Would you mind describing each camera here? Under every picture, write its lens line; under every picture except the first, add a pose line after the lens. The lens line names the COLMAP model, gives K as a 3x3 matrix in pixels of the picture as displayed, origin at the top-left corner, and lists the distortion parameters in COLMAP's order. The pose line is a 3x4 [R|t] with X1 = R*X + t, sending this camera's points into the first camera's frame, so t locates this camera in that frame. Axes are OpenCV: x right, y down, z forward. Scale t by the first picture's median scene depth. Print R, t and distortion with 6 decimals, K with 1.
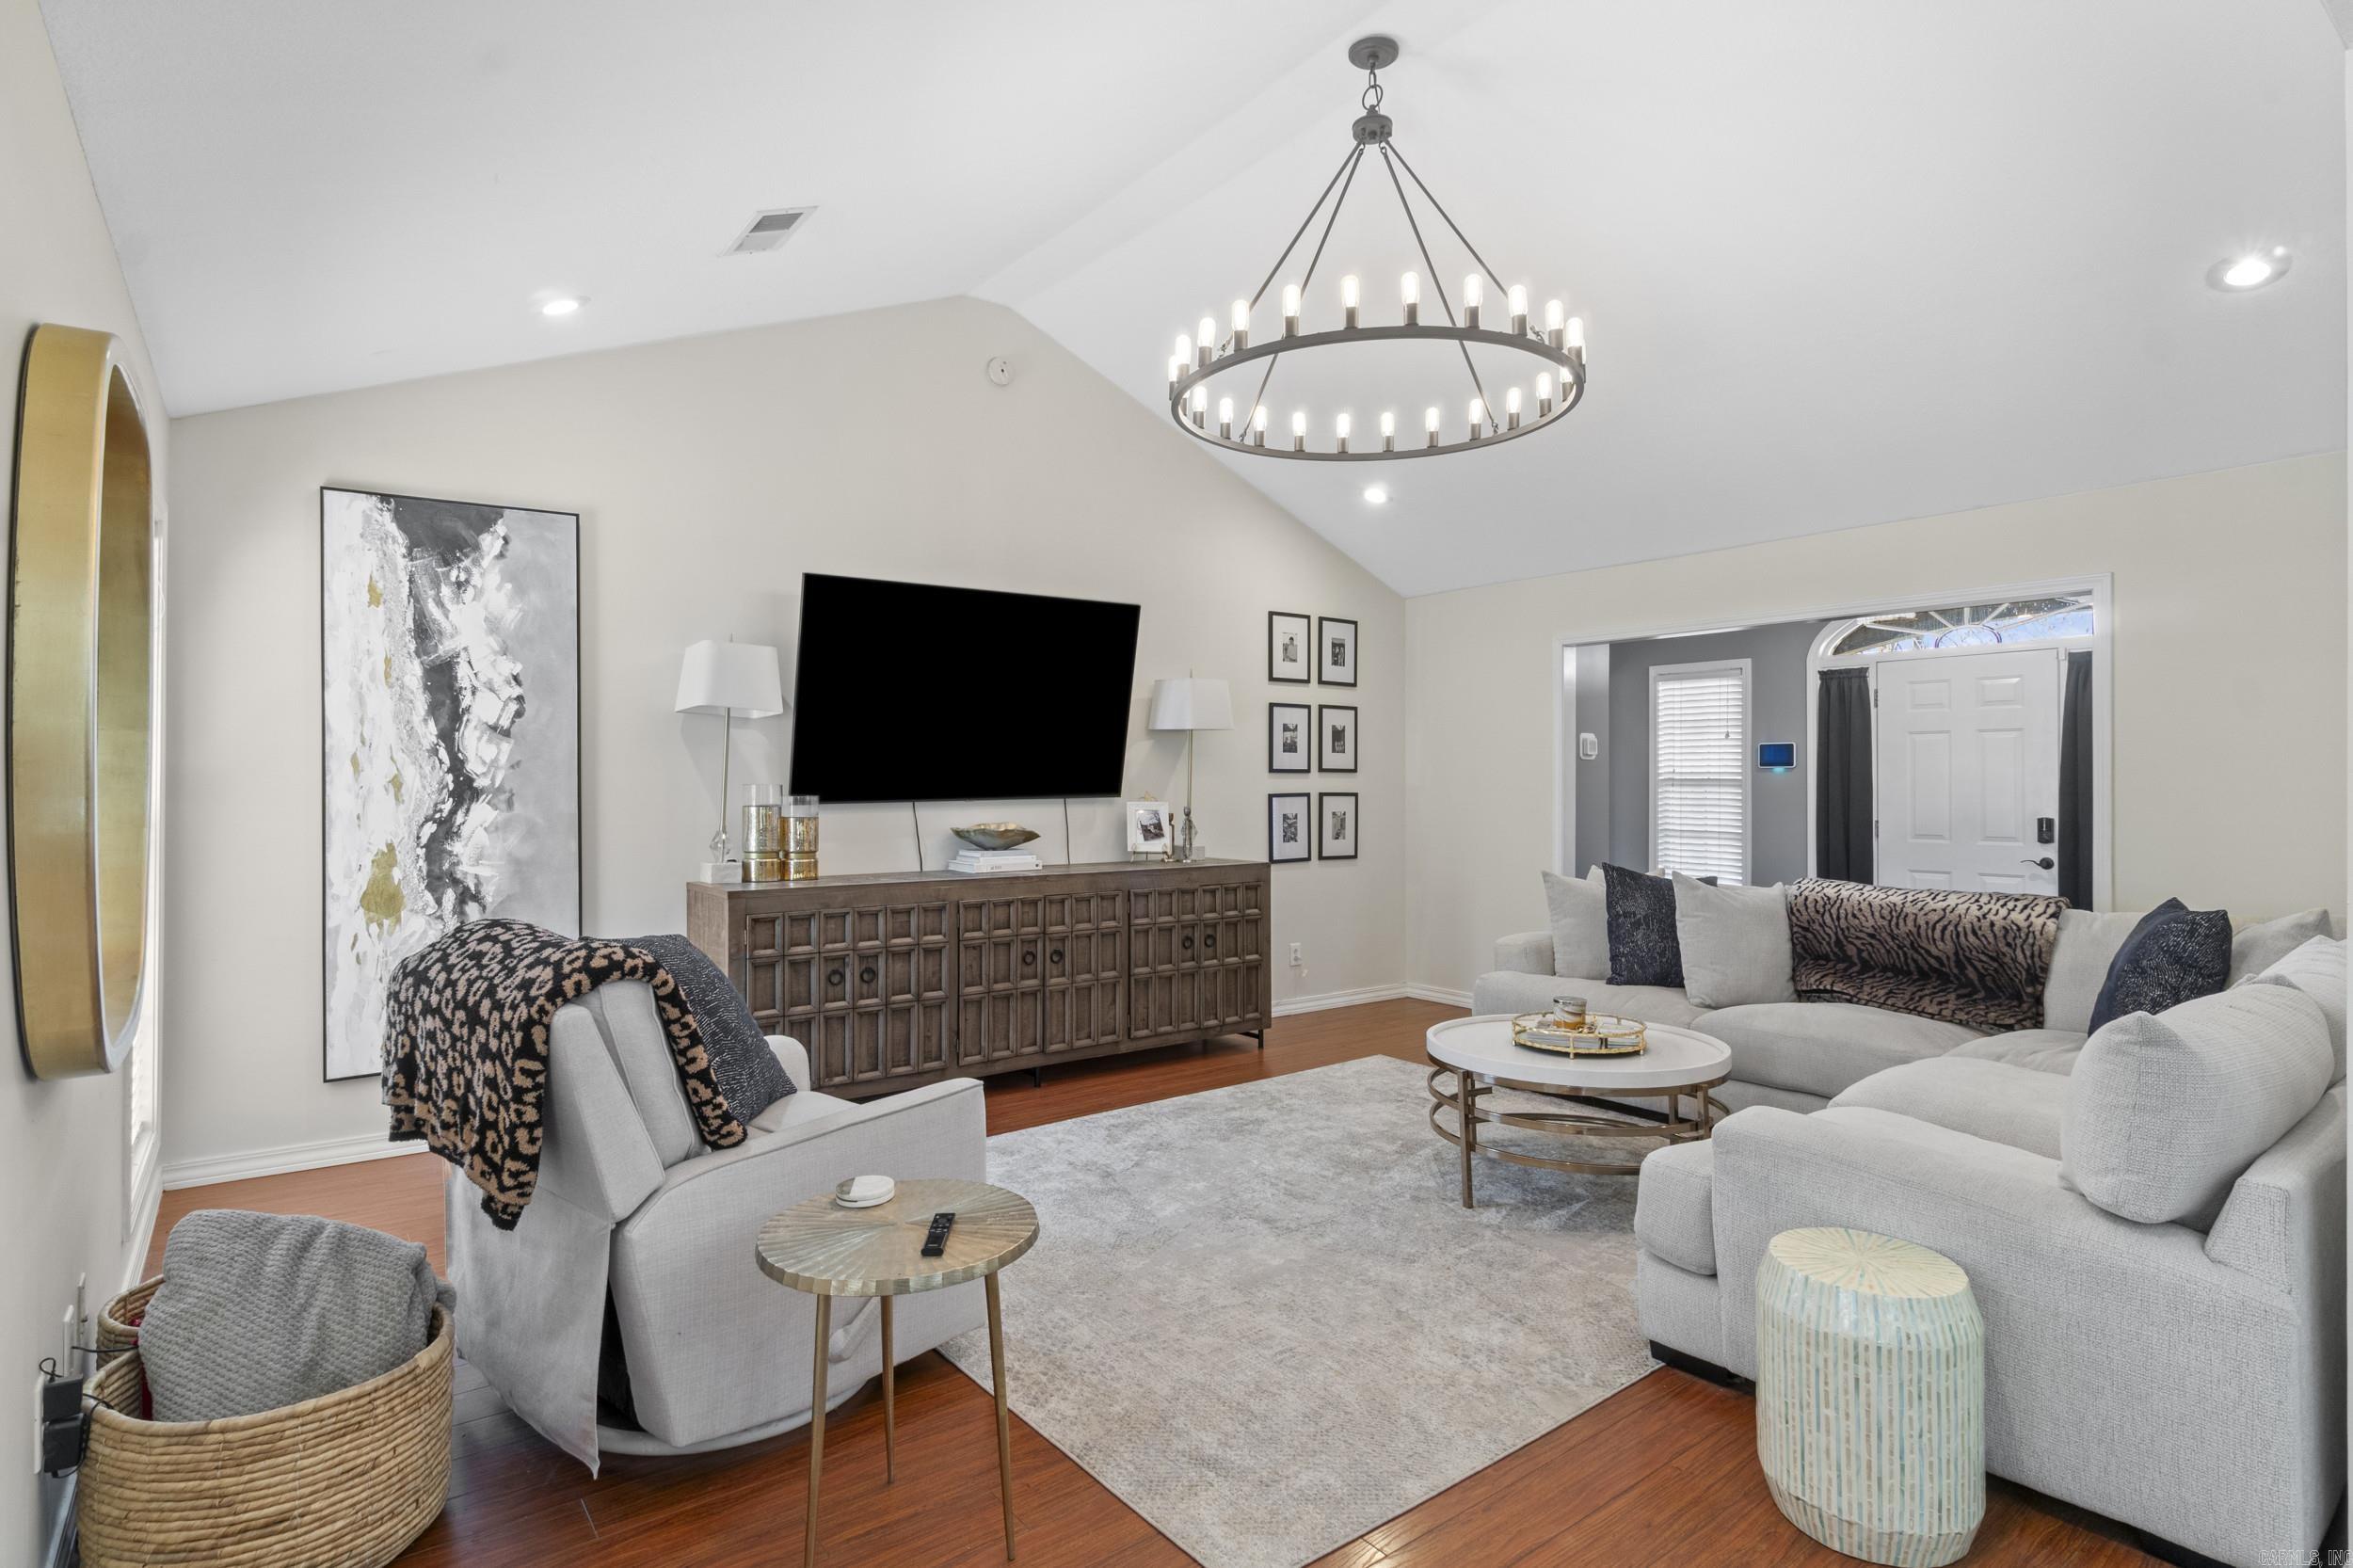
lens RADIAL K [[1177.1, 0, 1168.2], [0, 1177.1, 780.3], [0, 0, 1]] dist [0.001786, -0.000672]
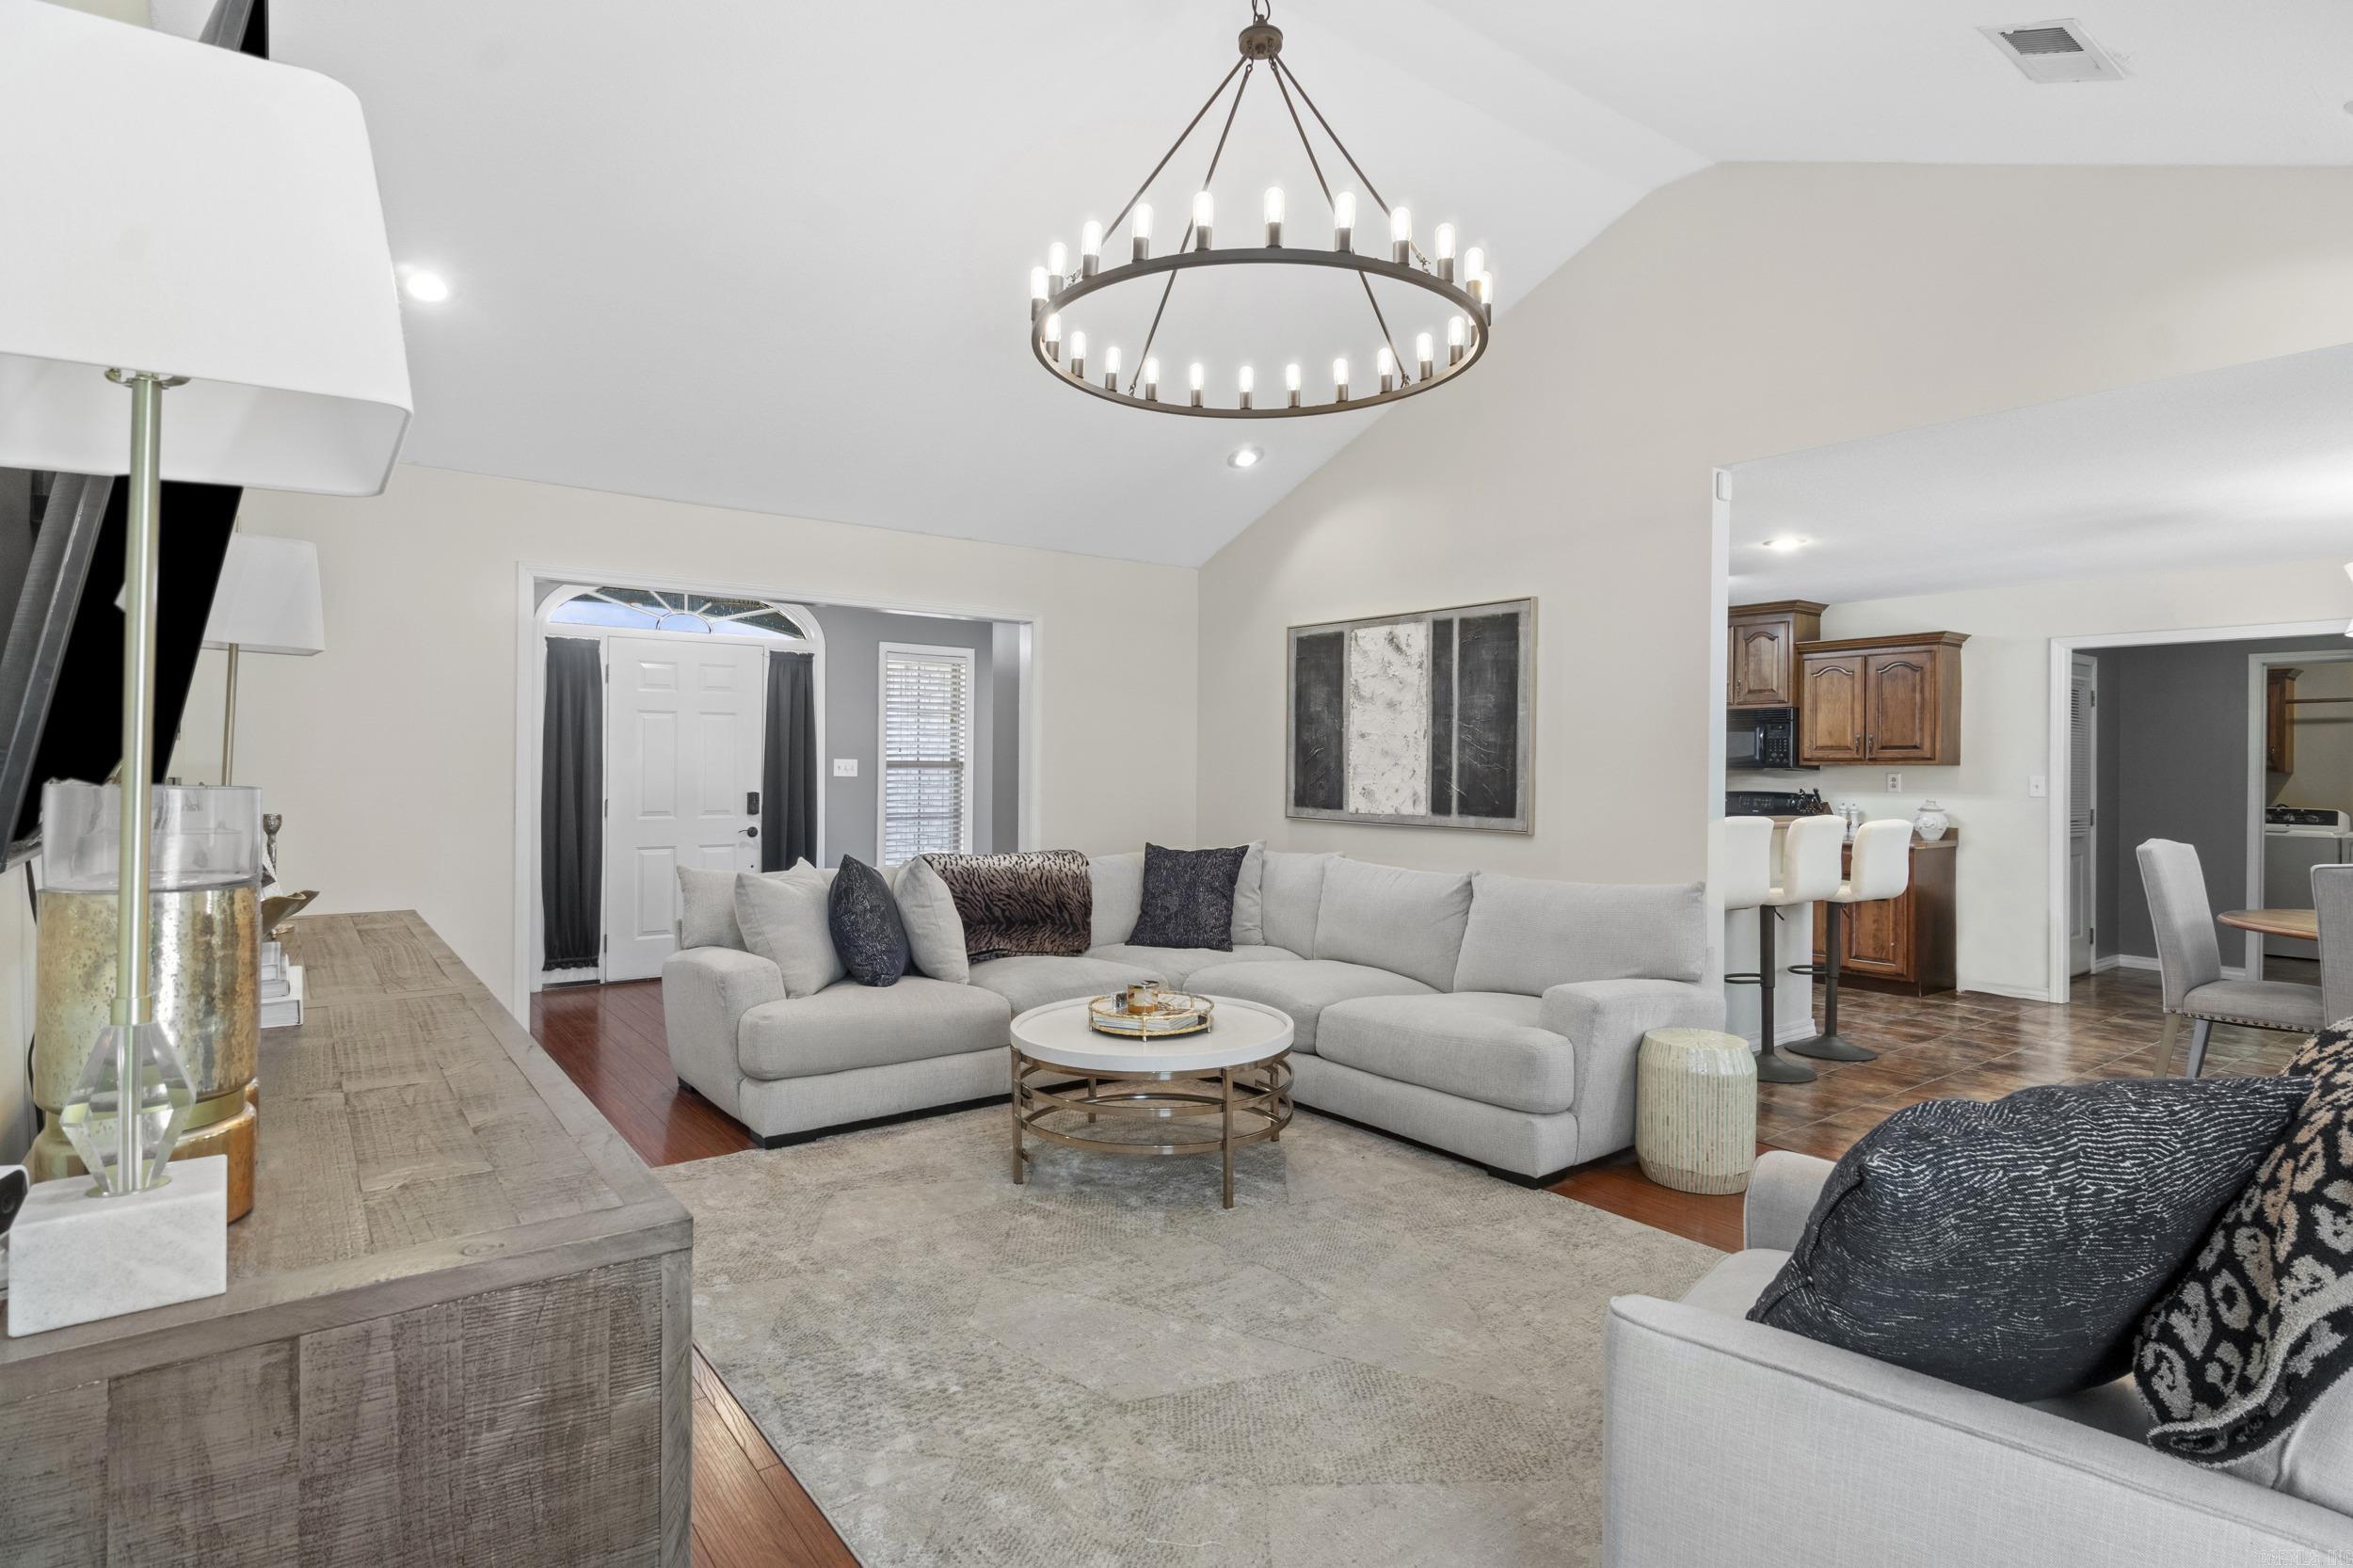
lens RADIAL K [[1177.1, 0, 1168.2], [0, 1177.1, 780.3], [0, 0, 1]] dist [0.001786, -0.000672]
pose [[0.039513, -0.018631, 0.999045, -0.560551], [-0.007021, 0.999796, 0.018923, -0.006503], [-0.999194, -0.007762, 0.039374, 0.796729]]
